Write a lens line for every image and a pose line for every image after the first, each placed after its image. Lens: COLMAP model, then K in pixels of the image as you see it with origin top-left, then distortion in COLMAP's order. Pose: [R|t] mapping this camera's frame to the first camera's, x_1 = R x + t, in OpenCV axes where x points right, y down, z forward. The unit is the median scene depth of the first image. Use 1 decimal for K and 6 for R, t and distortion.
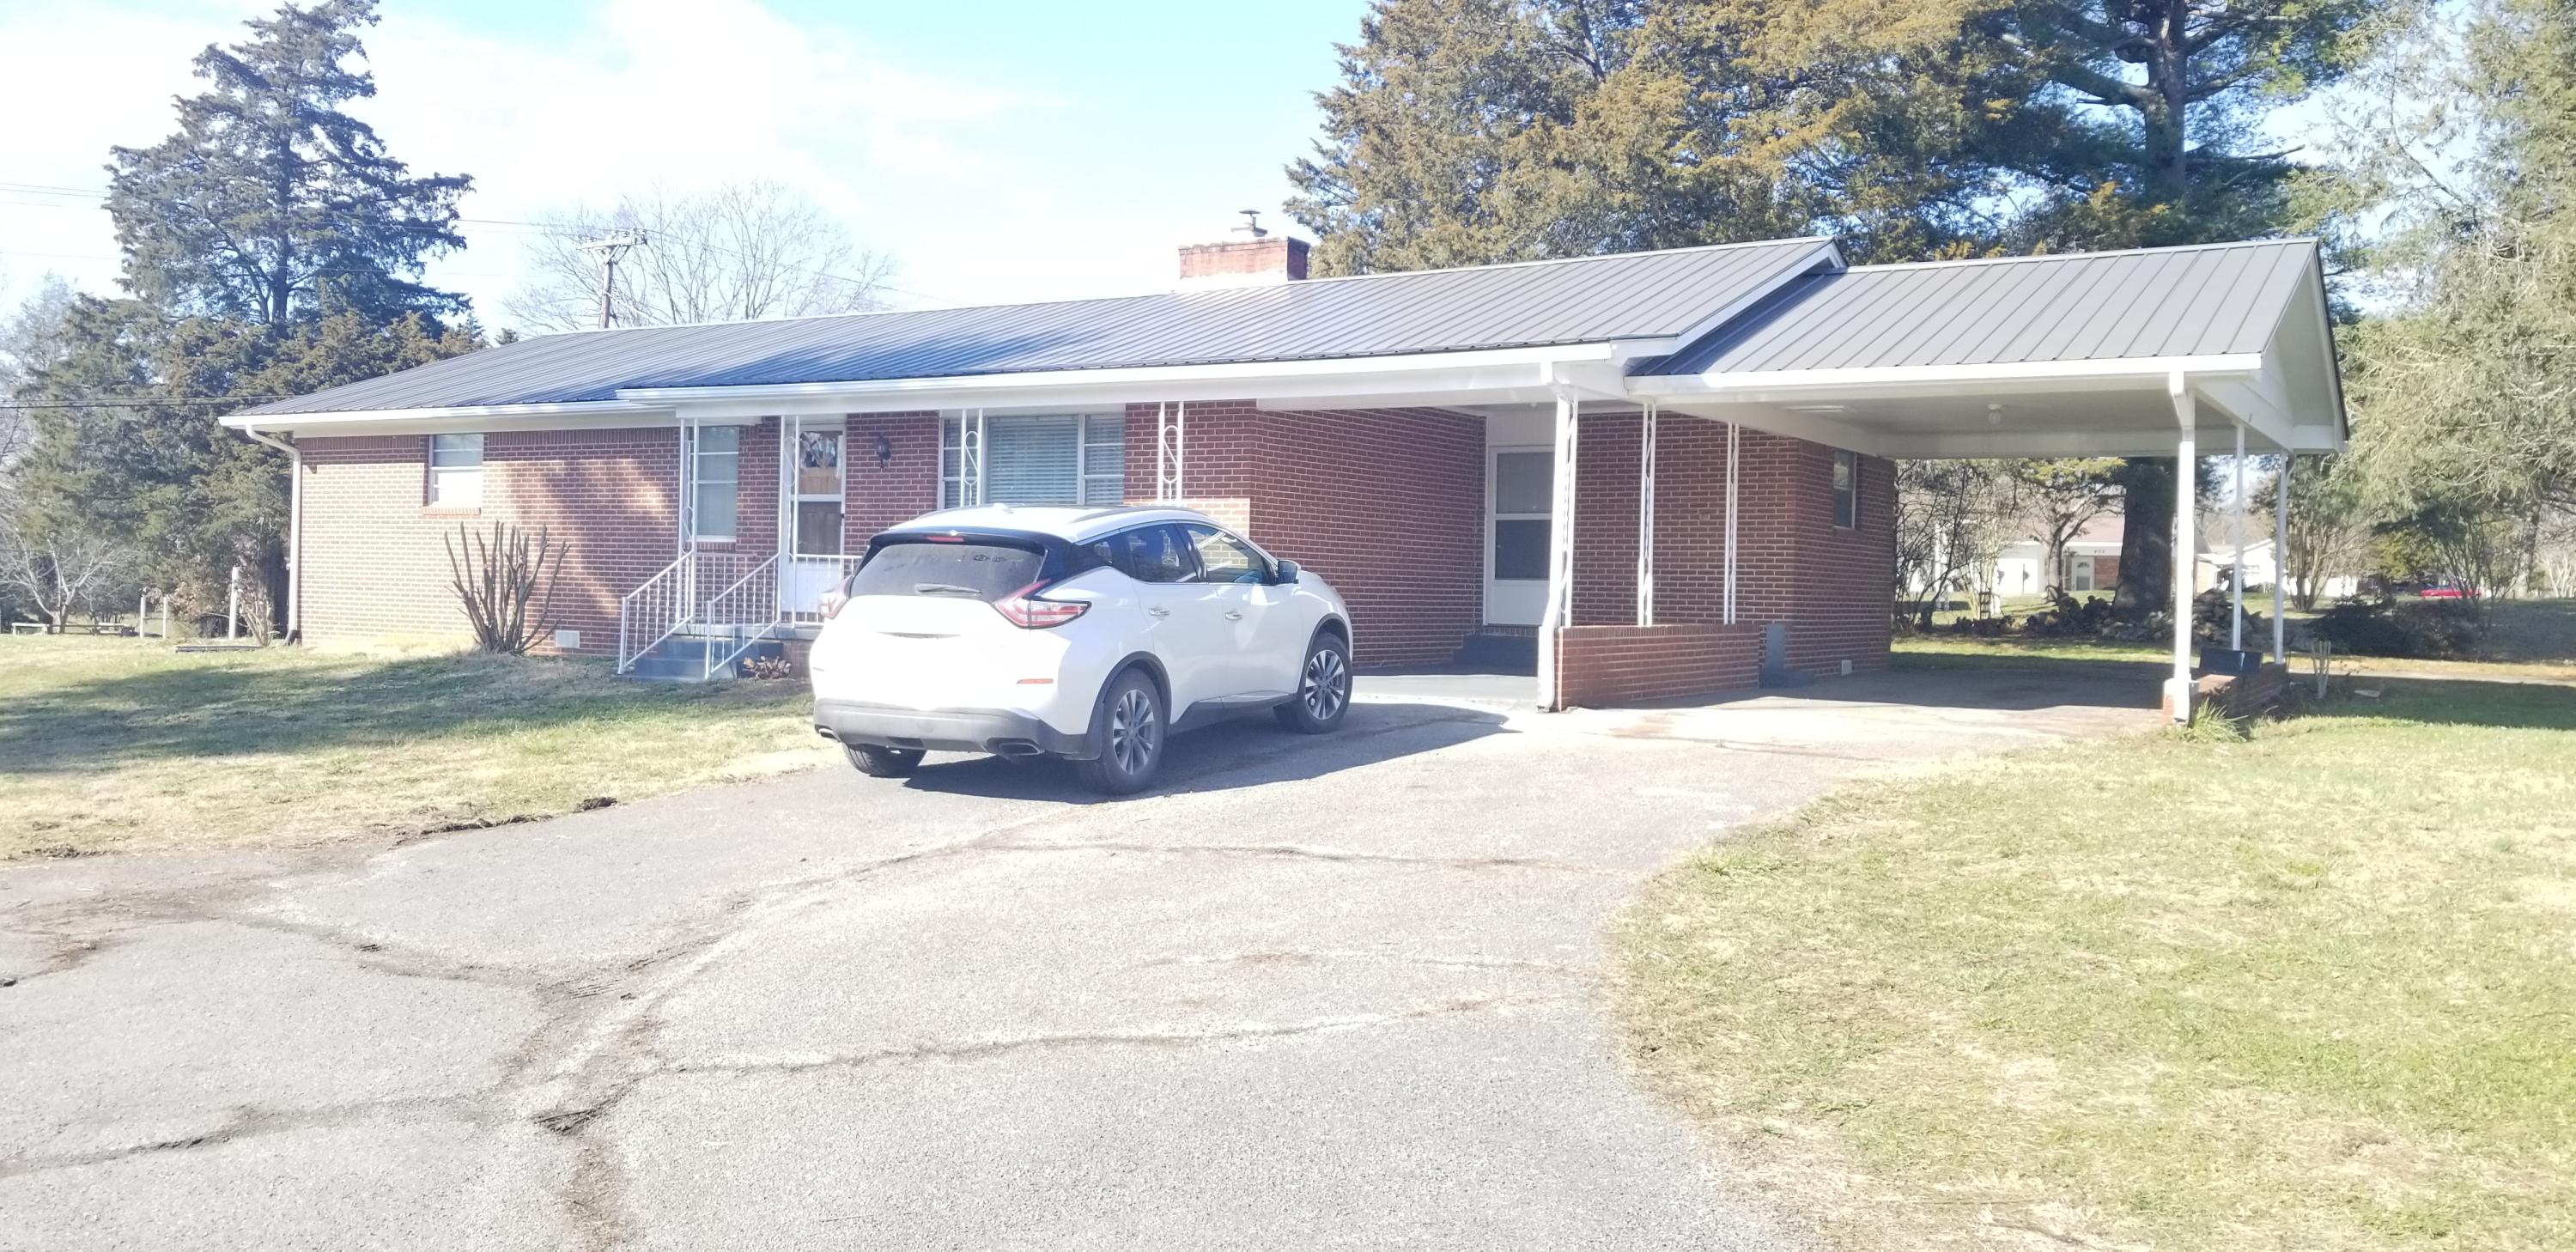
lens RADIAL K [[2023.7, 0, 1273.7], [0, 2023.7, 620.5], [0, 0, 1]] dist [0.082110, -0.103646]
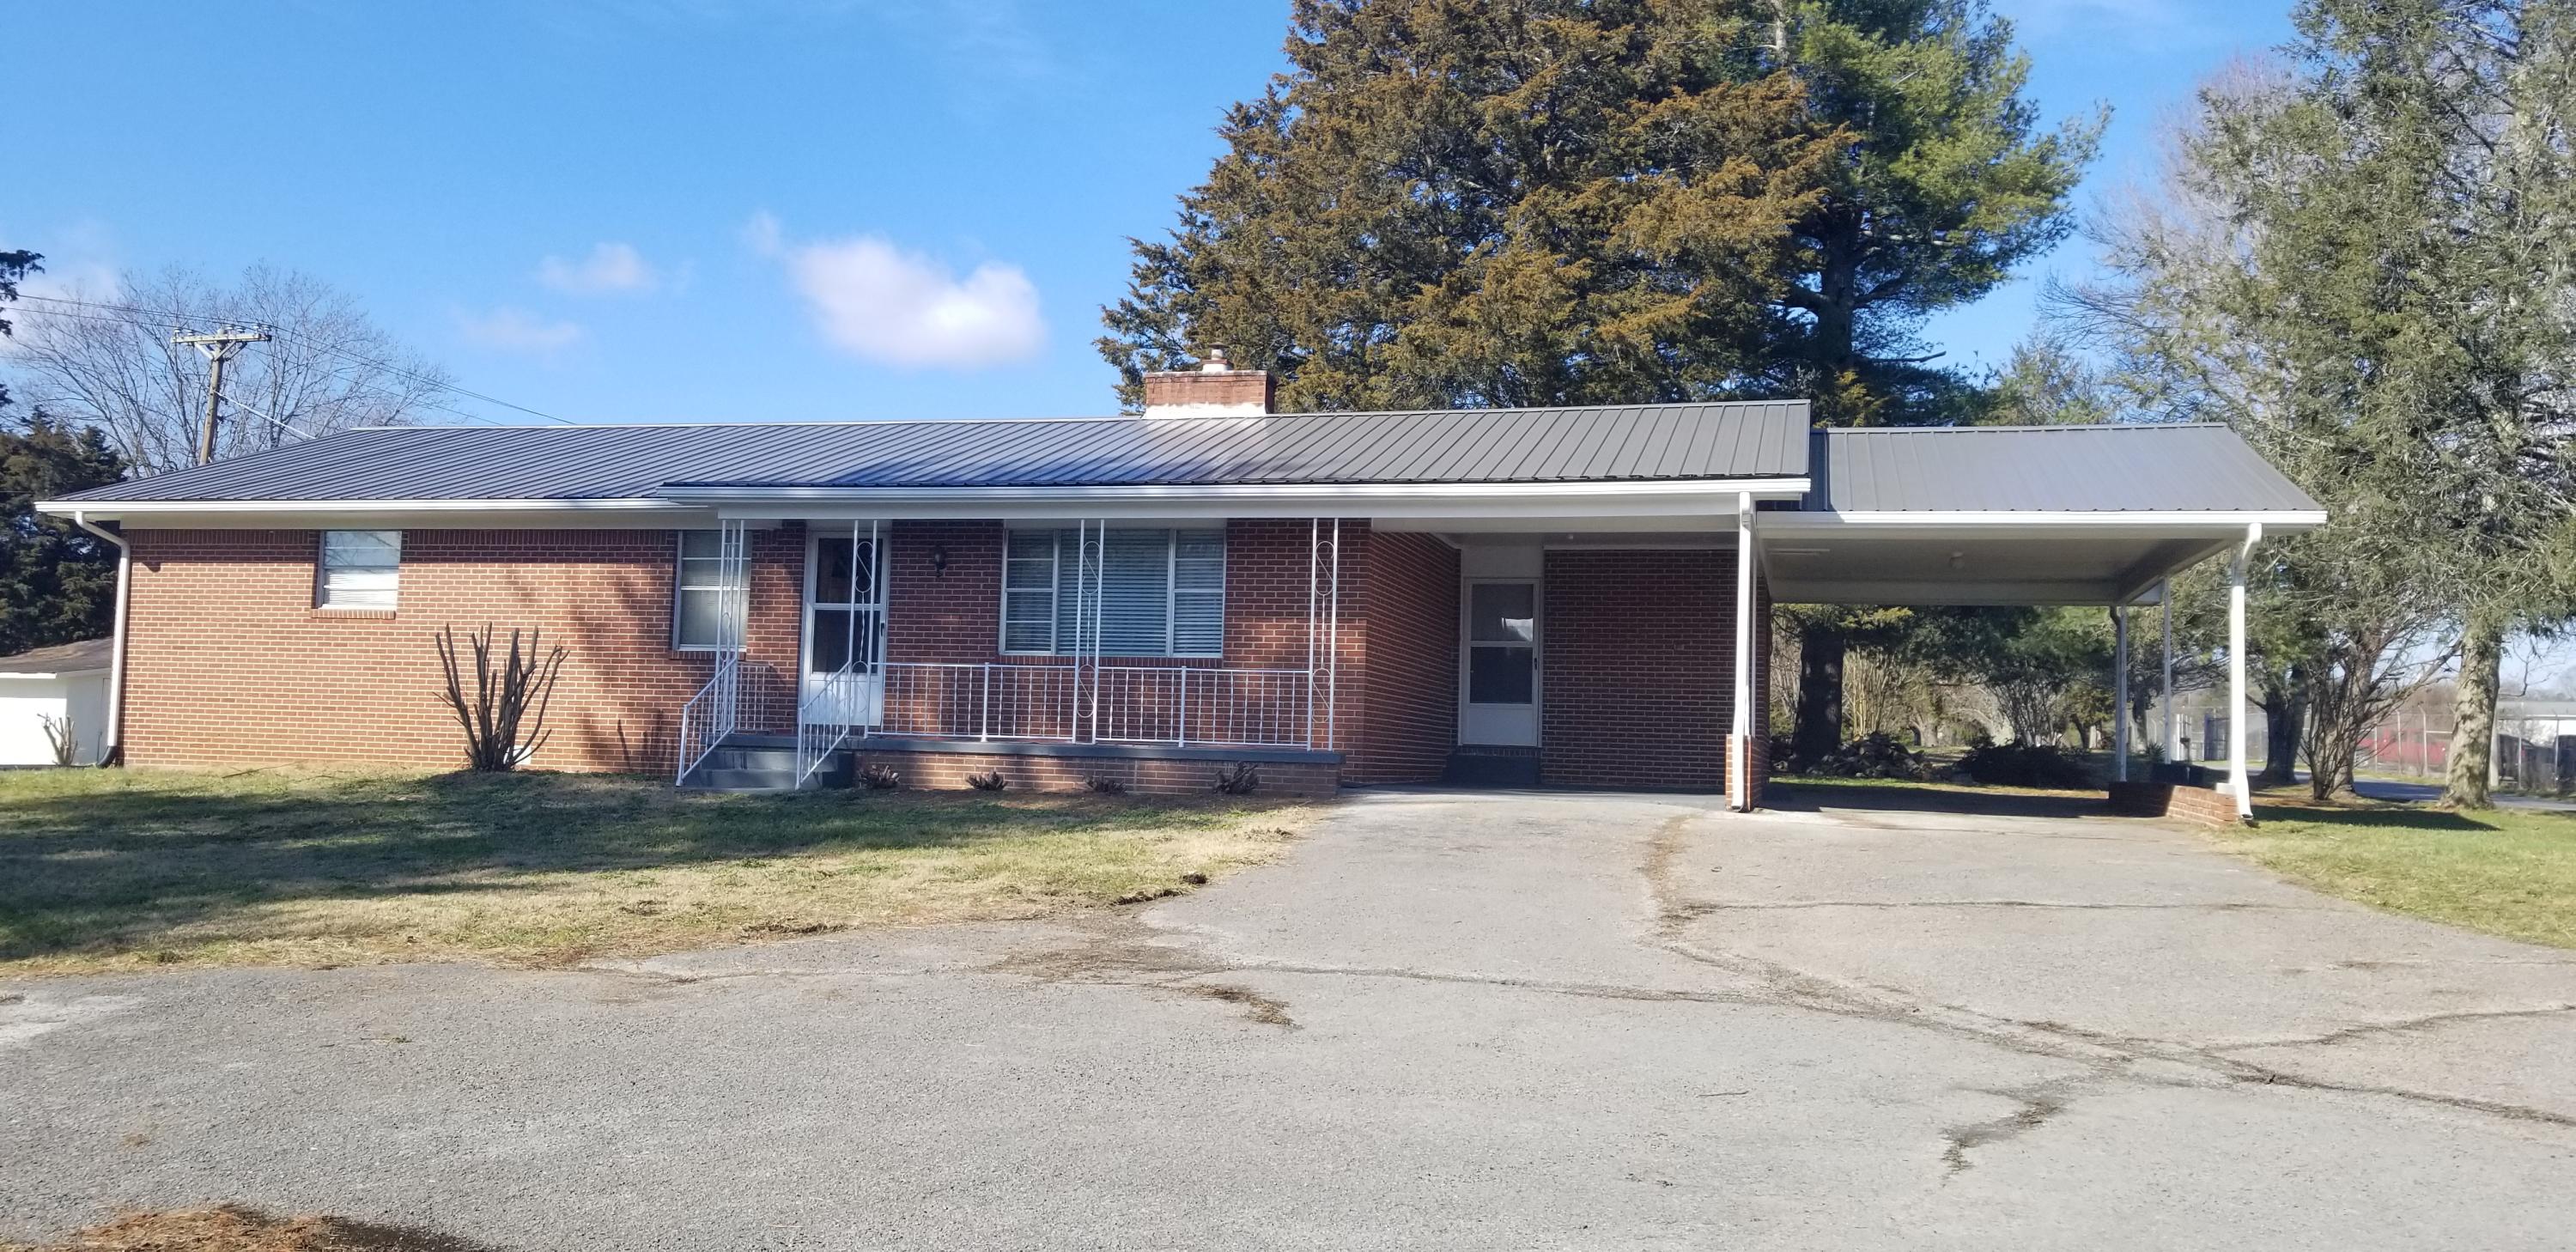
lens RADIAL K [[2023.7, 0, 1283.8], [0, 2023.7, 619.9], [0, 0, 1]] dist [0.082110, -0.103646]
pose [[0.957714, 0.026403, 0.286506, -0.256023], [-0.003920, 0.996885, -0.078766, 0.018073], [-0.287694, 0.074313, 0.954835, 0.010920]]
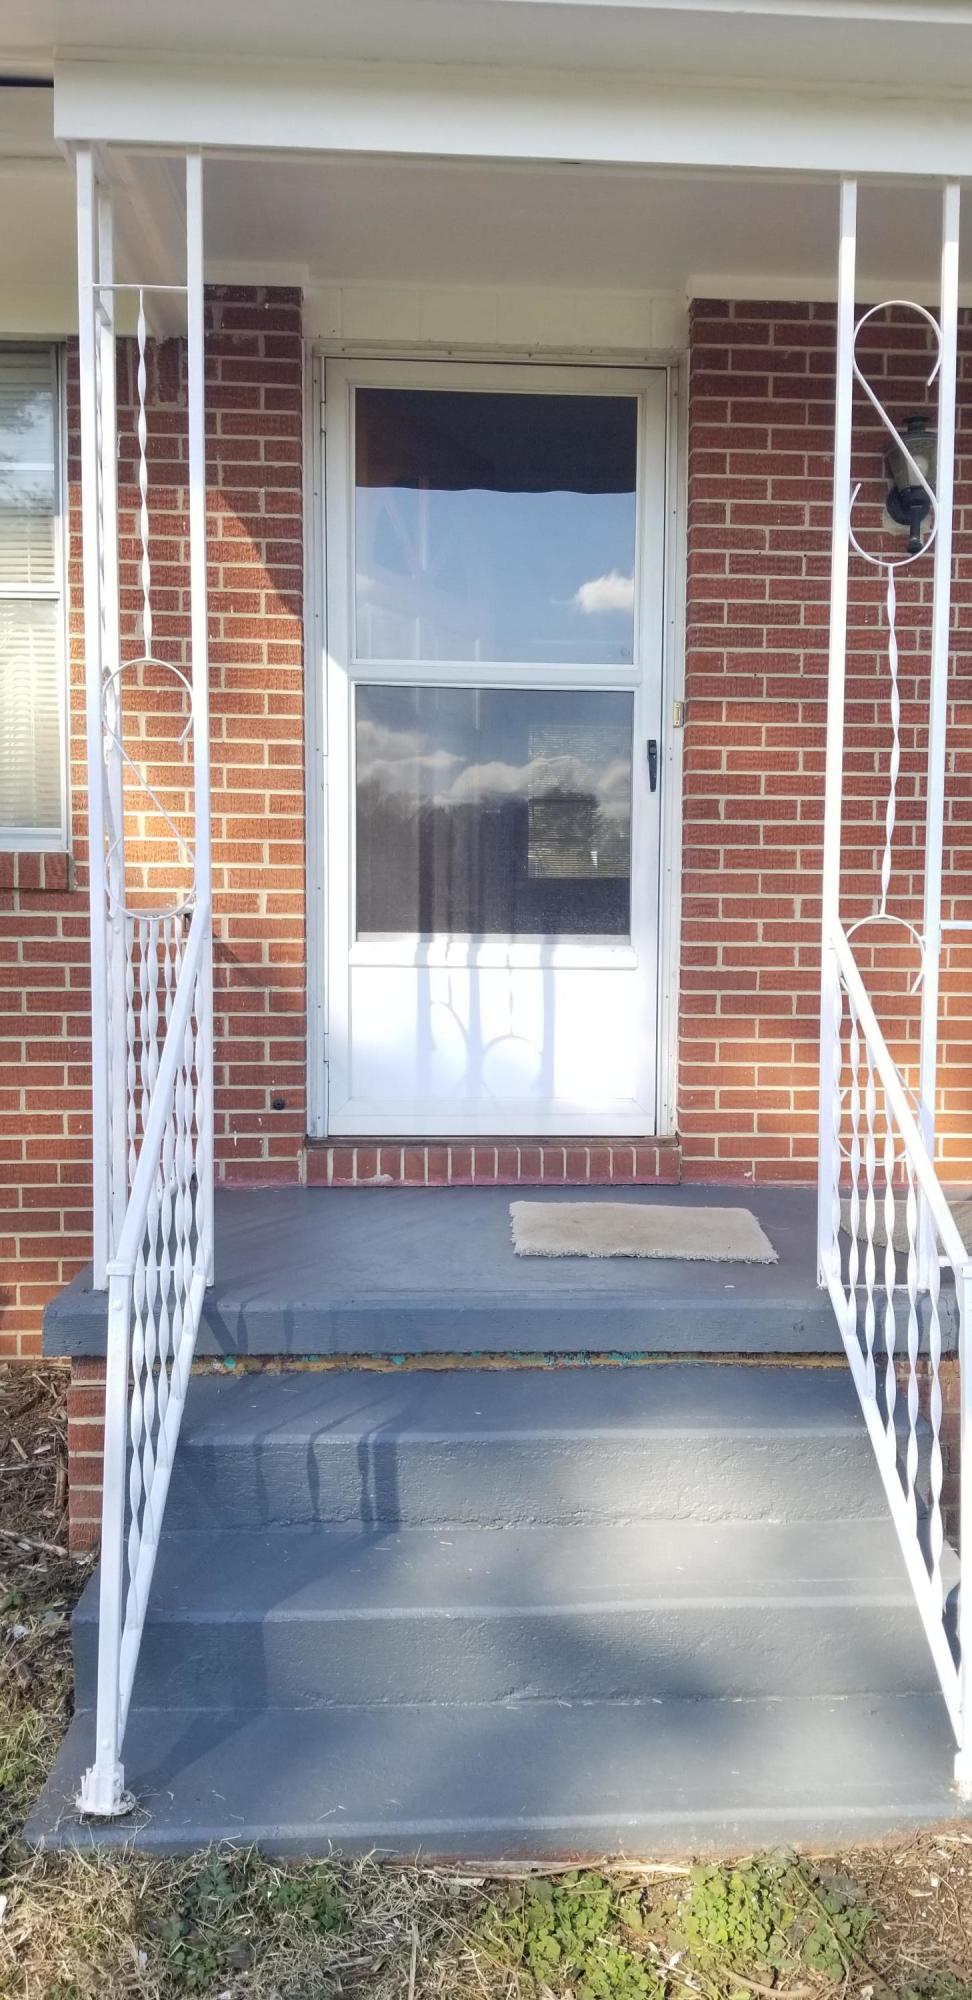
lens RADIAL K [[1571.2, 0, 494.2], [0, 1571.2, 992.8], [0, 0, 1]] dist [0.082110, -0.103646]
pose [[0.818290, -0.044334, 0.573094, -0.283125], [0.017305, 0.998469, 0.052531, -0.026871], [-0.574546, -0.033068, 0.817804, 0.709139]]
